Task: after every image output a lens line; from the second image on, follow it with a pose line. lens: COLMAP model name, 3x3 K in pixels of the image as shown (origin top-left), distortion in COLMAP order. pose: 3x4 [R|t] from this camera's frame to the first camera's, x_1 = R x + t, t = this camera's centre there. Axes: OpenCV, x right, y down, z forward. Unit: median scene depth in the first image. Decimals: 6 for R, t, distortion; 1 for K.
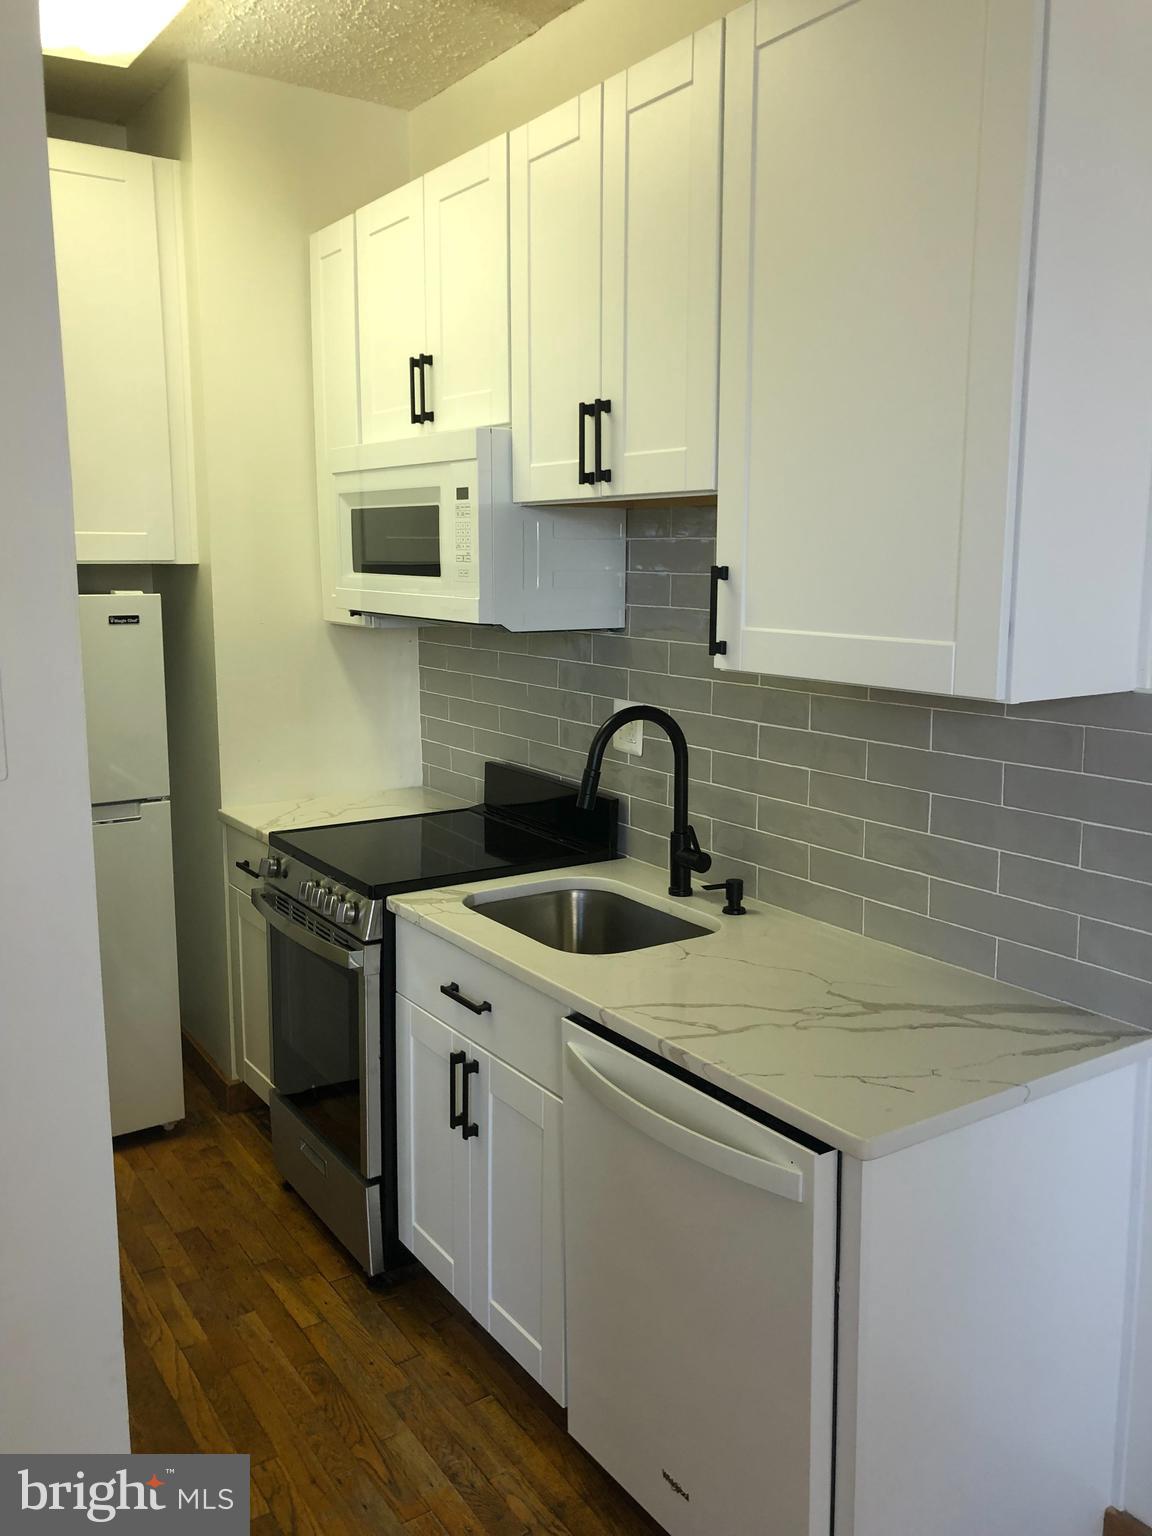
lens RADIAL K [[1253.1, 0, 580.3], [0, 1253.1, 771.0], [0, 0, 1]] dist [0.039326, -0.053366]
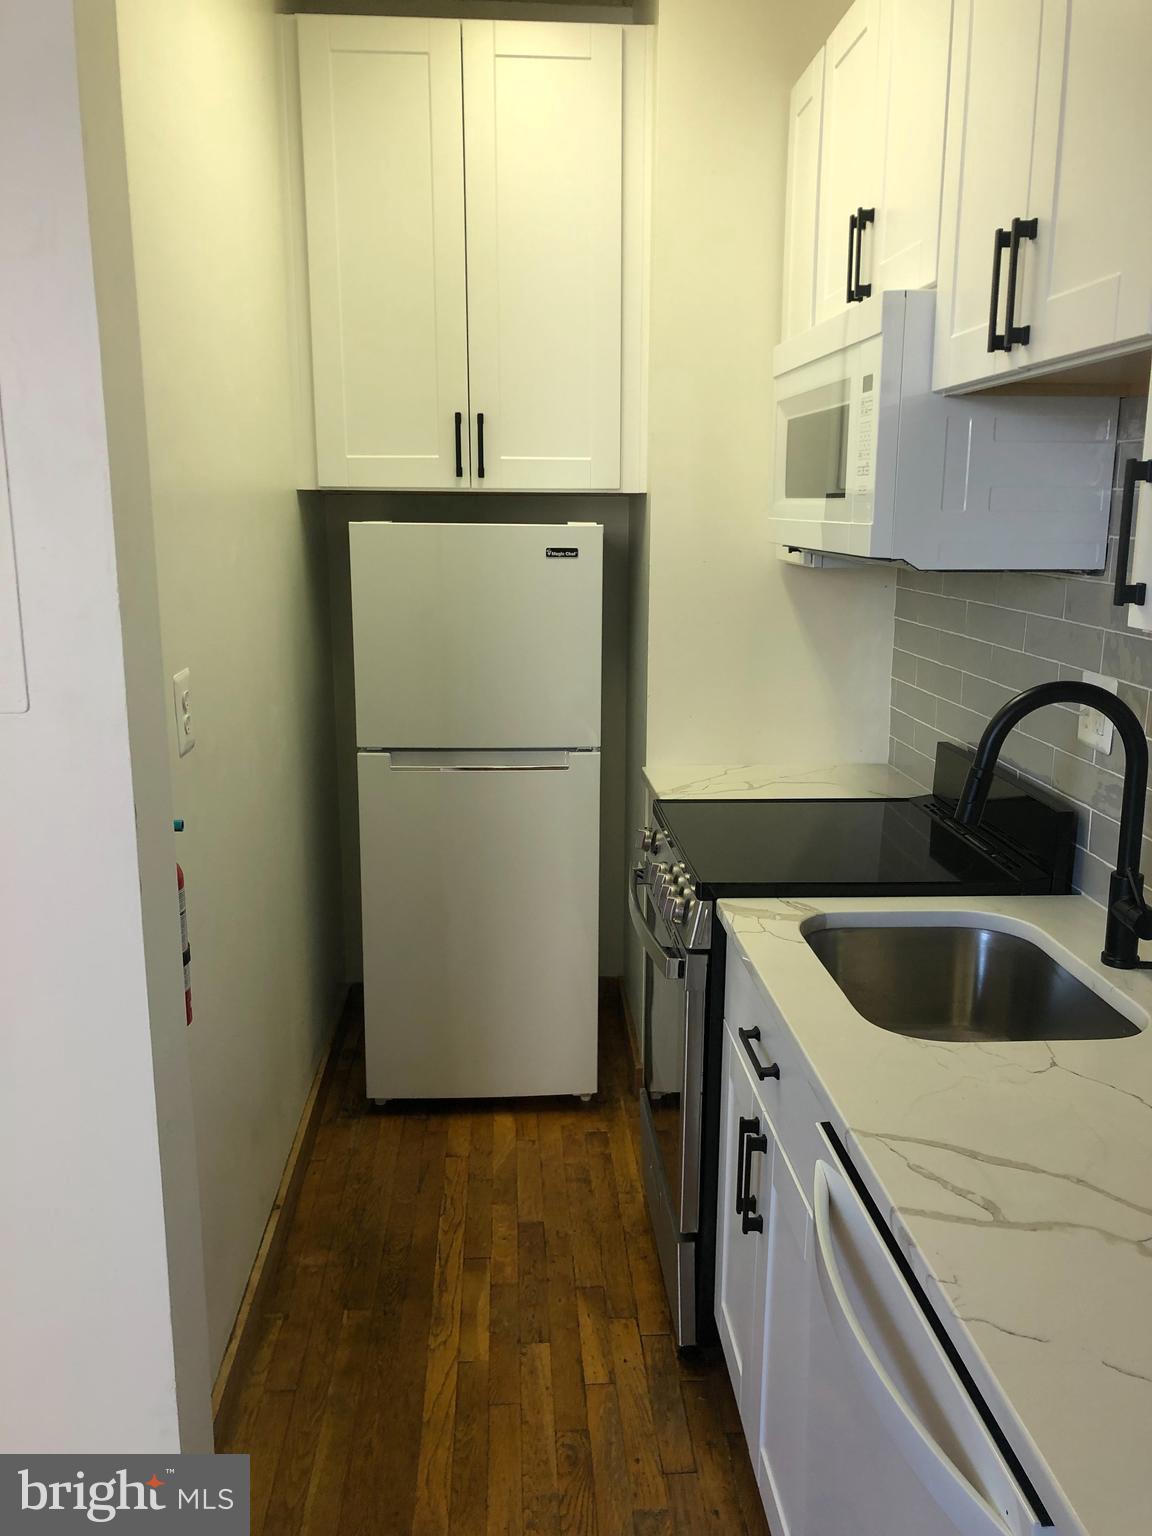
lens RADIAL K [[1253.1, 0, 573.8], [0, 1253.1, 768.7], [0, 0, 1]] dist [0.039326, -0.053366]
pose [[0.862407, 0.104741, -0.495262, 0.147449], [-0.088644, 0.994490, 0.055964, -0.018136], [0.498395, -0.004362, 0.866939, 0.253373]]
